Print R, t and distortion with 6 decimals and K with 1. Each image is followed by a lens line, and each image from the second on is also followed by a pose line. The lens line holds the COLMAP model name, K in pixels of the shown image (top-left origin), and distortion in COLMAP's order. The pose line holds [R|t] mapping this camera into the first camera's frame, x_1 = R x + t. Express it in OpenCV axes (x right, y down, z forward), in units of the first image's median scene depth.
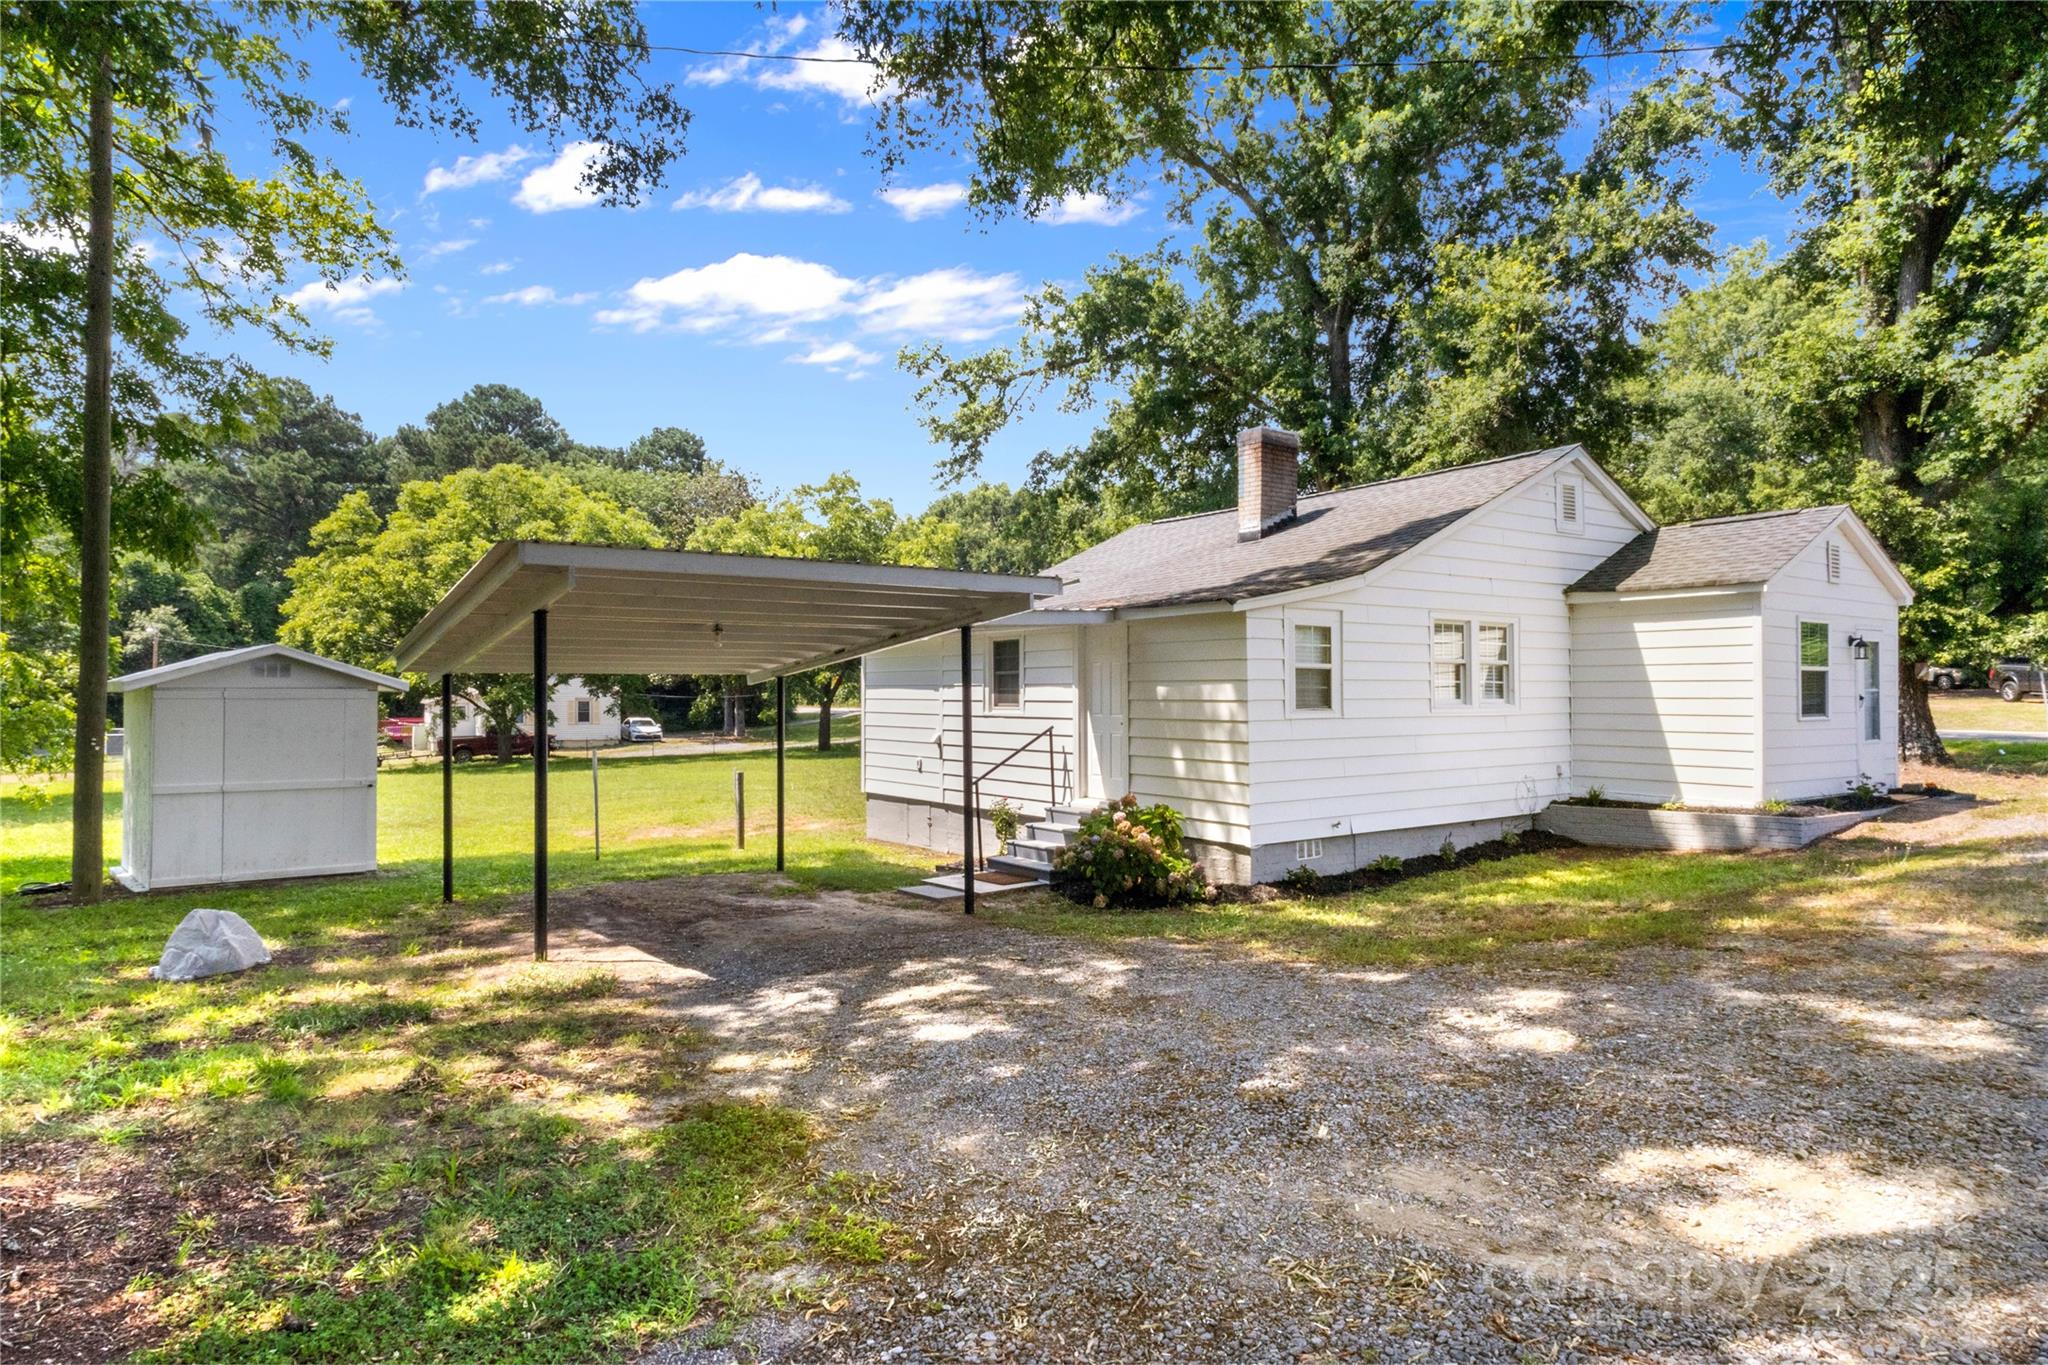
lens RADIAL K [[1132.3, 0, 1024.0], [0, 1132.3, 682.5], [0, 0, 1]] dist [0.024202, -0.000314]
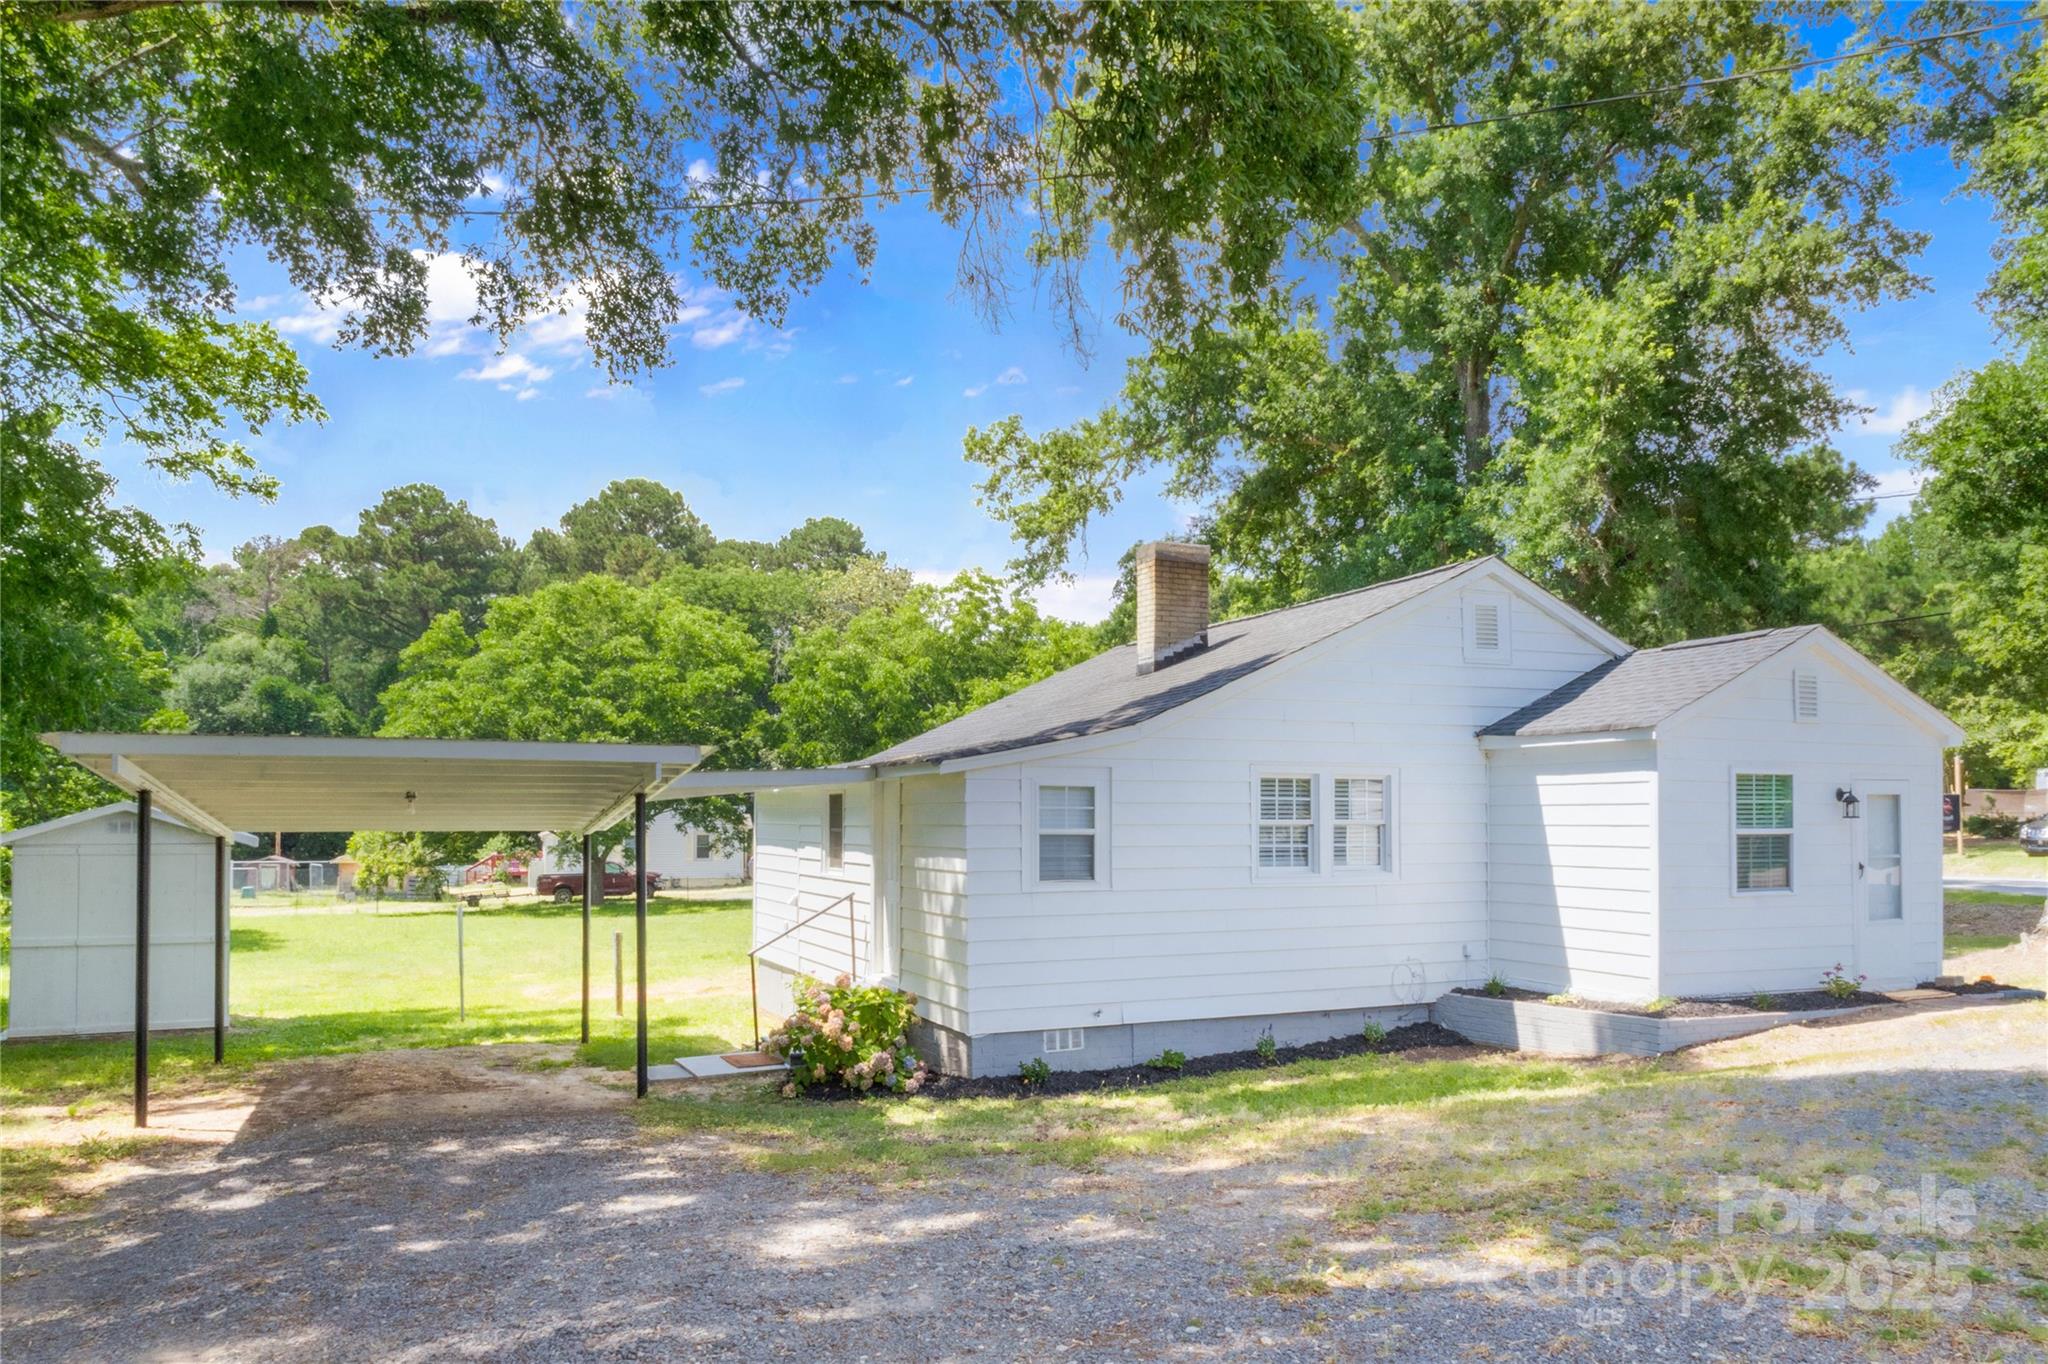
lens RADIAL K [[1383.2, 0, 1026.8], [0, 1383.2, 792.4], [0, 0, 1]] dist [0.002959, 0.001412]
pose [[0.981143, -0.000898, -0.193282, 0.204550], [-0.001122, 0.999946, -0.010338, -0.015981], [0.193280, 0.010360, 0.981089, -0.028372]]
